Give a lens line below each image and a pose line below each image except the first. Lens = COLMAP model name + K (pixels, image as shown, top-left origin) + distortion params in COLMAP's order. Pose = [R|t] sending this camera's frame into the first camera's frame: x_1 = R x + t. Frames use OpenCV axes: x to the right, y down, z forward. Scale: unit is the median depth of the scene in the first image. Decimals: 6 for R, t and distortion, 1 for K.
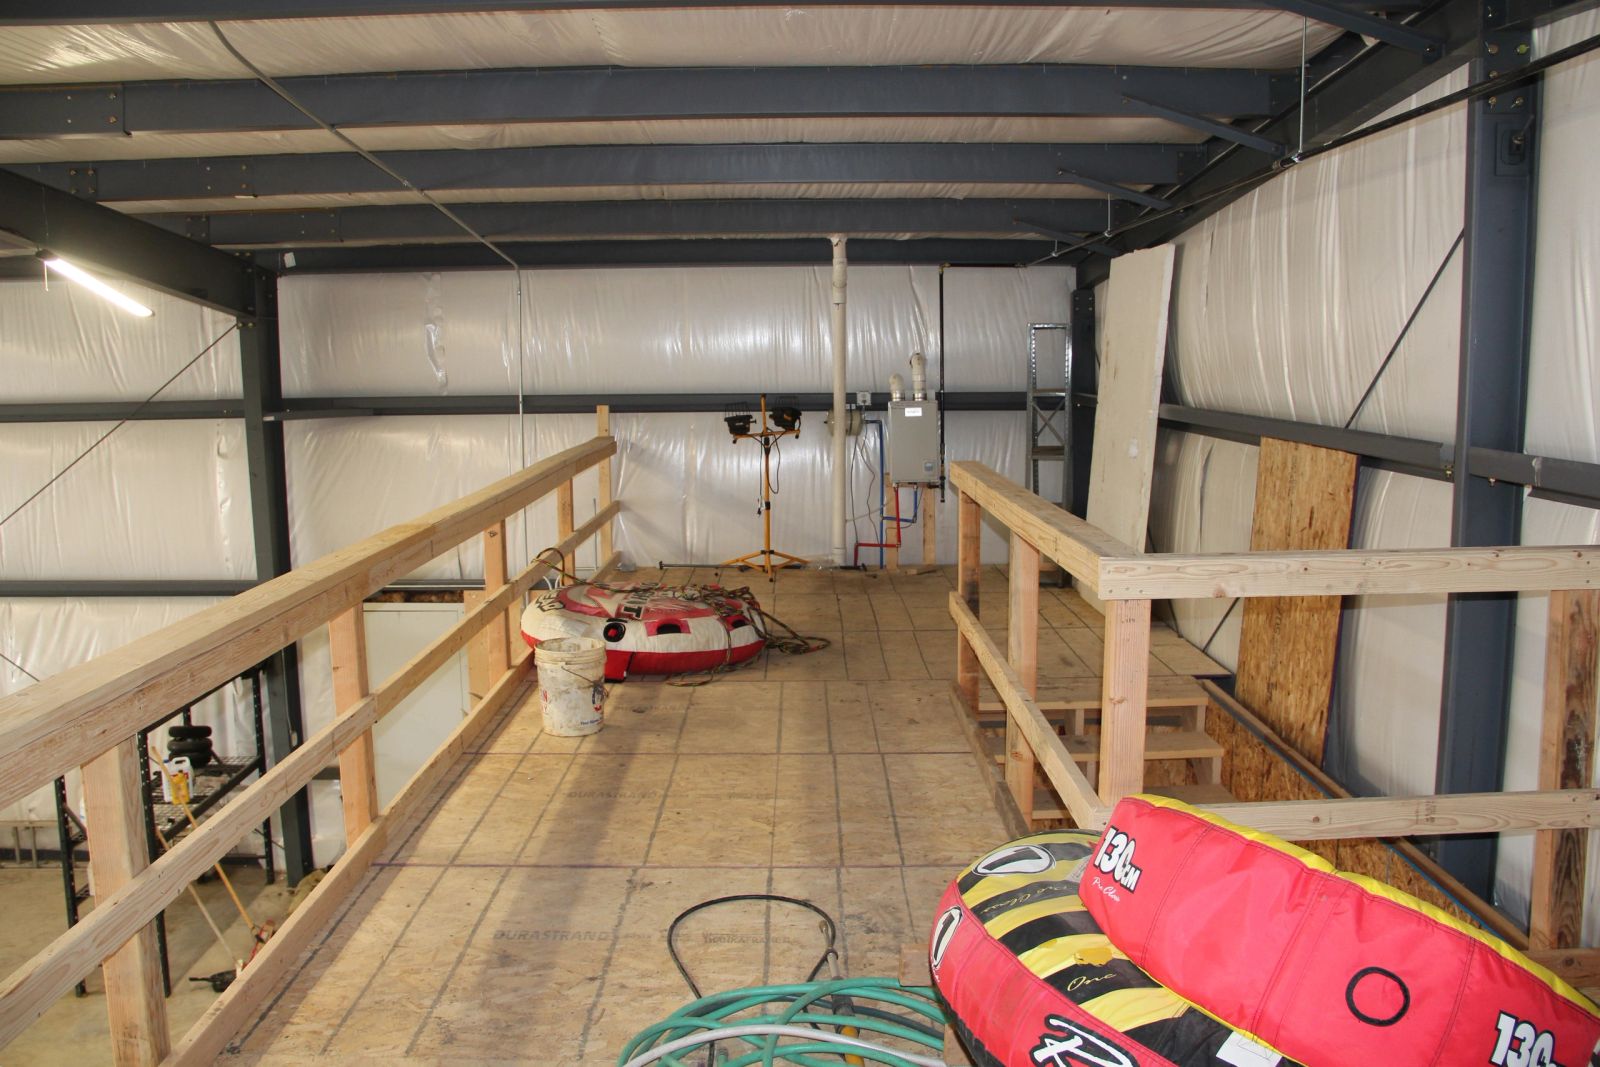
lens RADIAL K [[1348.9, 0, 801.8], [0, 1348.9, 568.7], [0, 0, 1]] dist [-0.182239, 0.140905]
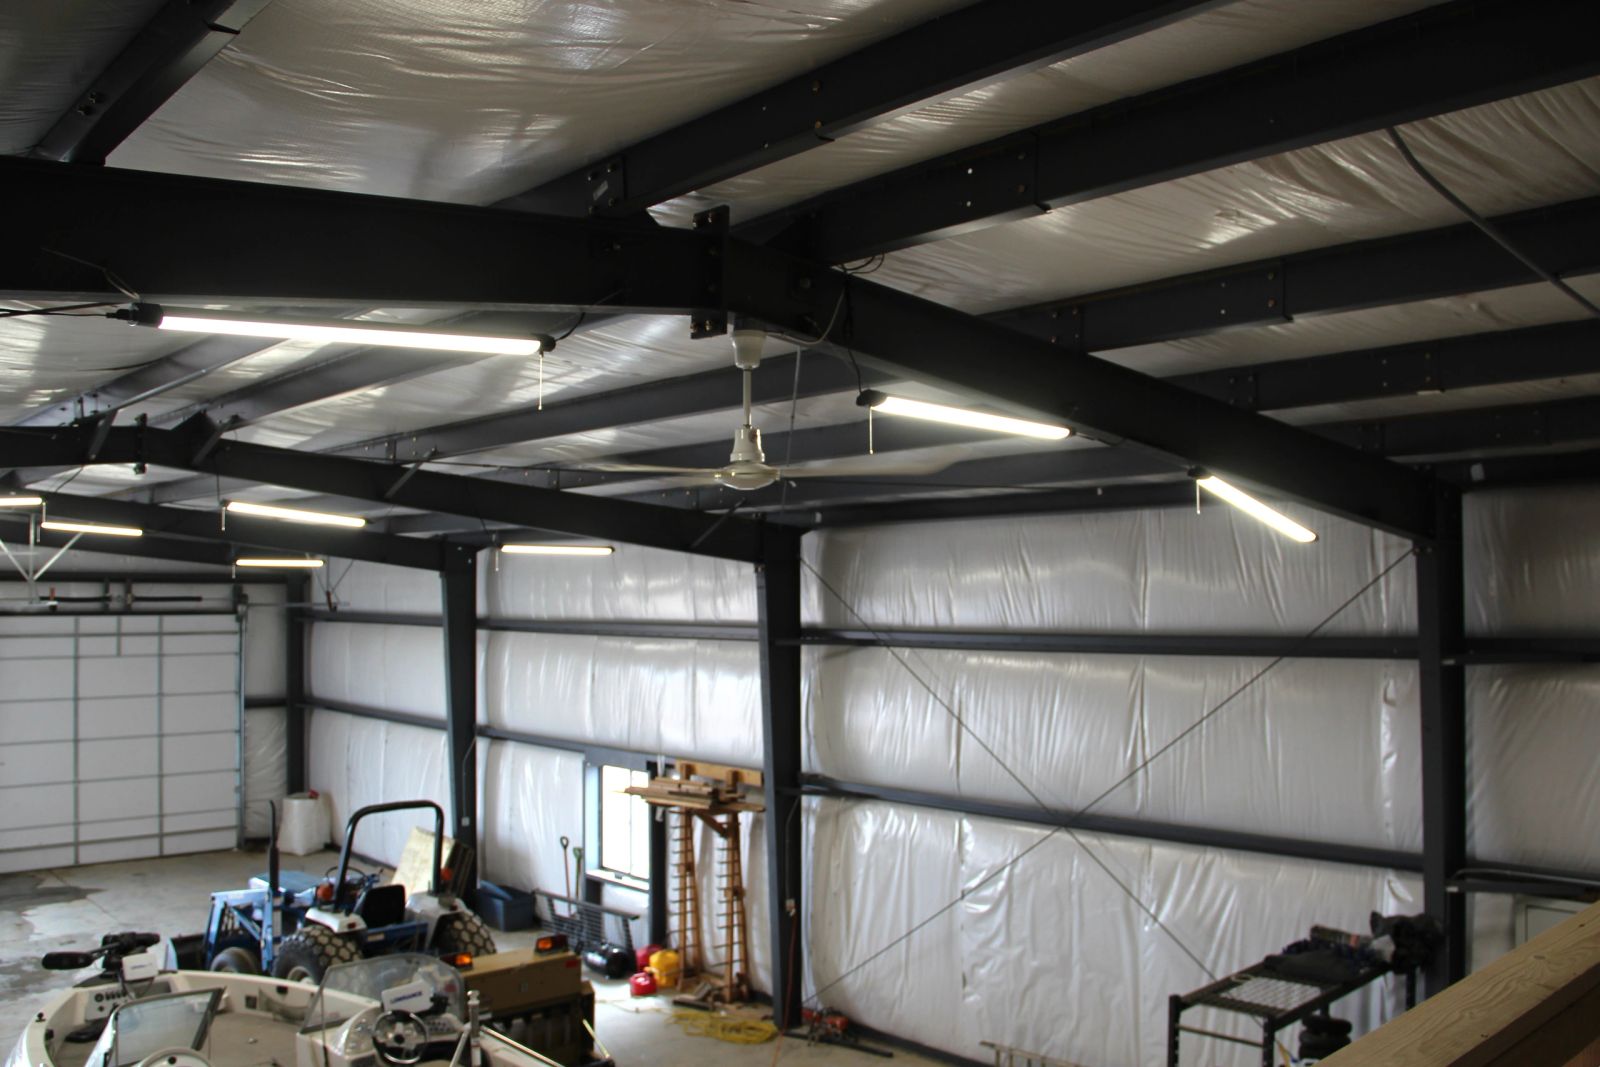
lens RADIAL K [[1348.9, 0, 801.8], [0, 1348.9, 568.7], [0, 0, 1]] dist [-0.182239, 0.140905]
pose [[0.670563, -0.019098, -0.741607, -0.068323], [-0.107784, 0.986553, -0.122864, -0.026955], [0.733981, 0.162322, 0.659487, 0.144791]]
